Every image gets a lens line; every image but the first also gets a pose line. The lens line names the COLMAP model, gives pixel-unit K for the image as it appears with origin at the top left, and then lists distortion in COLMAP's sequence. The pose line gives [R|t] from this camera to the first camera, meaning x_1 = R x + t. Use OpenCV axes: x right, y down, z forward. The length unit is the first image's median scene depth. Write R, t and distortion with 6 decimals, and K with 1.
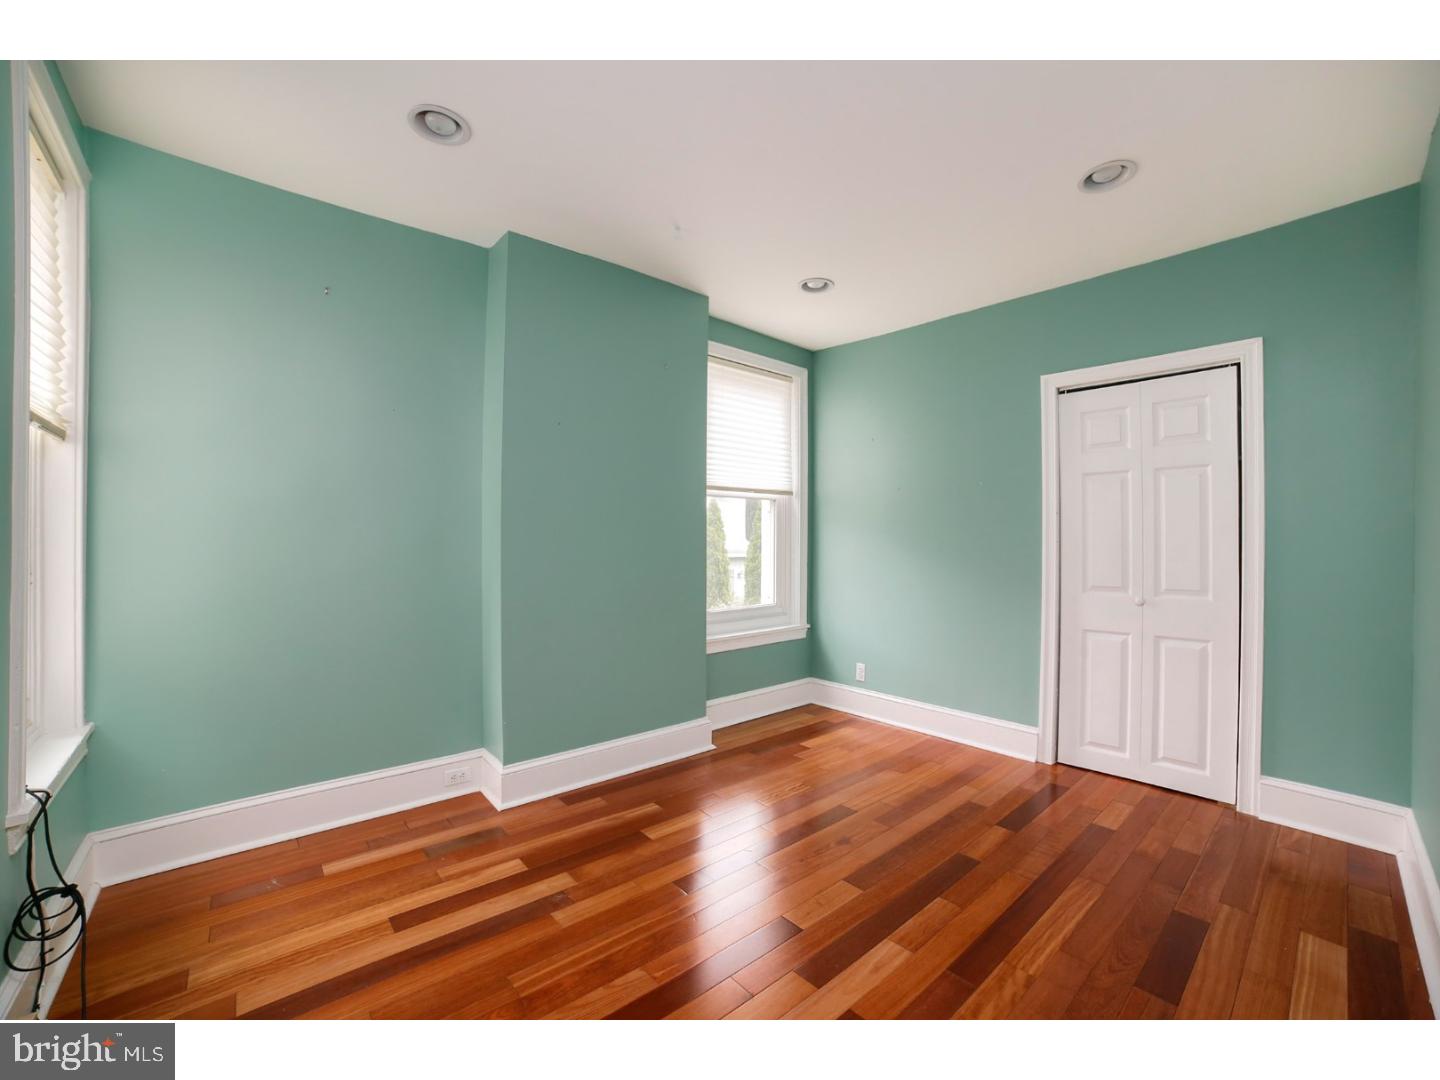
lens RADIAL K [[587.1, 0, 725.0], [0, 587.1, 537.3], [0, 0, 1]] dist [-0.105225, 0.036912]
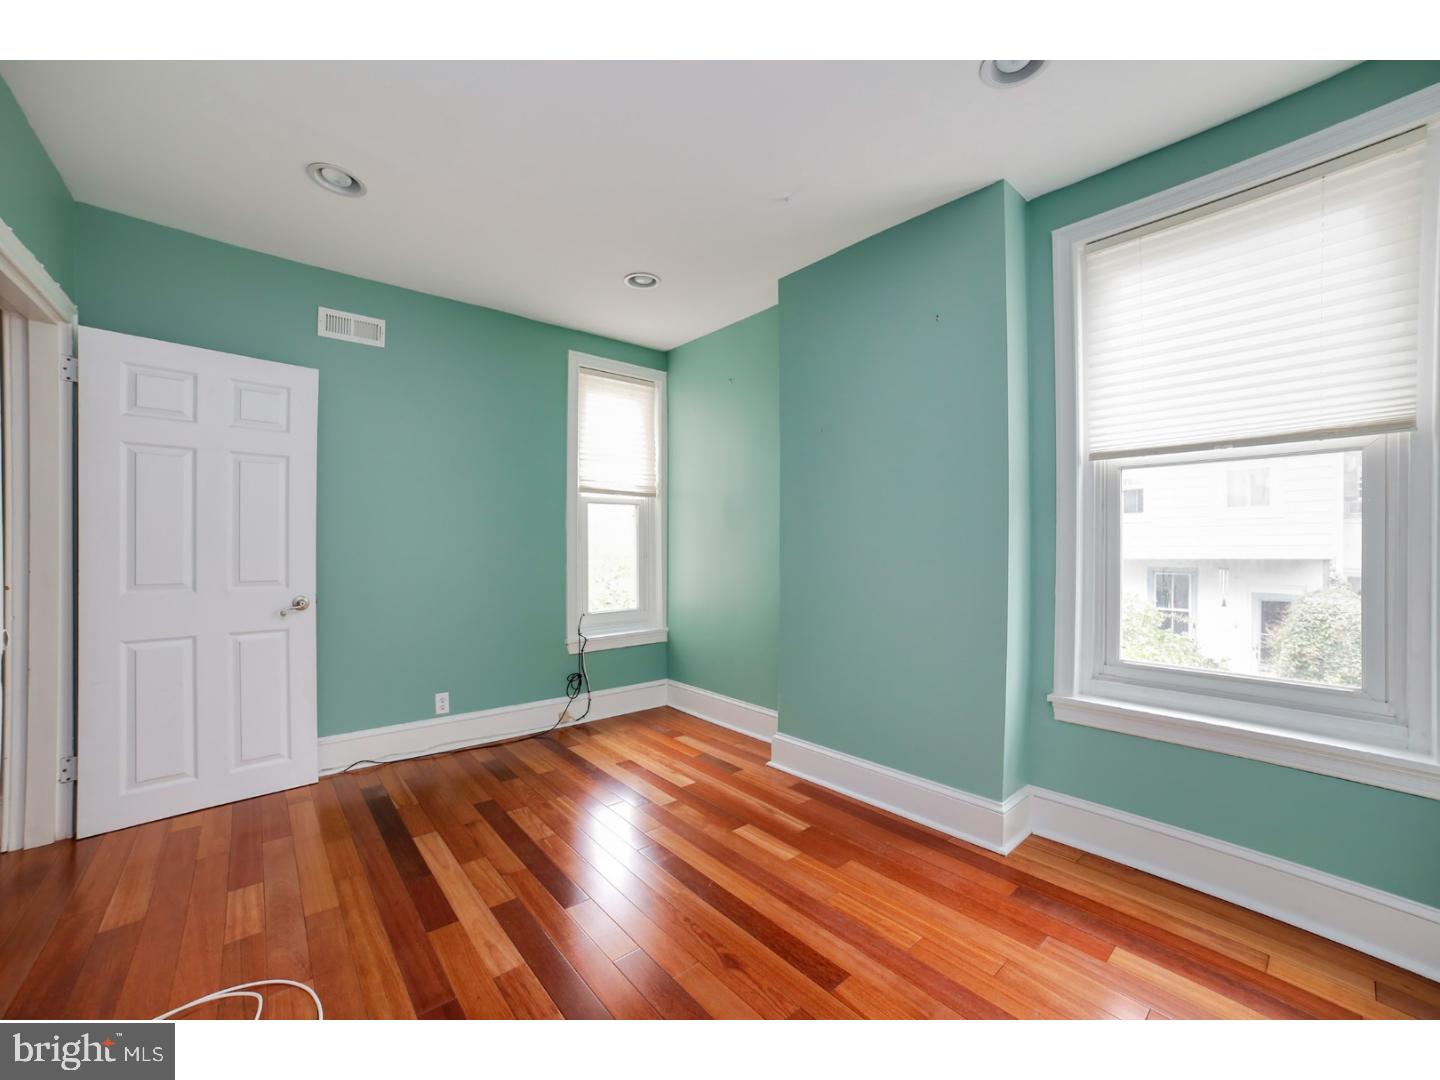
lens RADIAL K [[587.1, 0, 725.0], [0, 587.1, 537.3], [0, 0, 1]] dist [-0.105225, 0.036912]
pose [[-0.002838, -0.007042, -0.999971, 0.965943], [0.000465, 0.999975, -0.007043, 0.008386], [0.999996, -0.000485, -0.002834, 1.056542]]
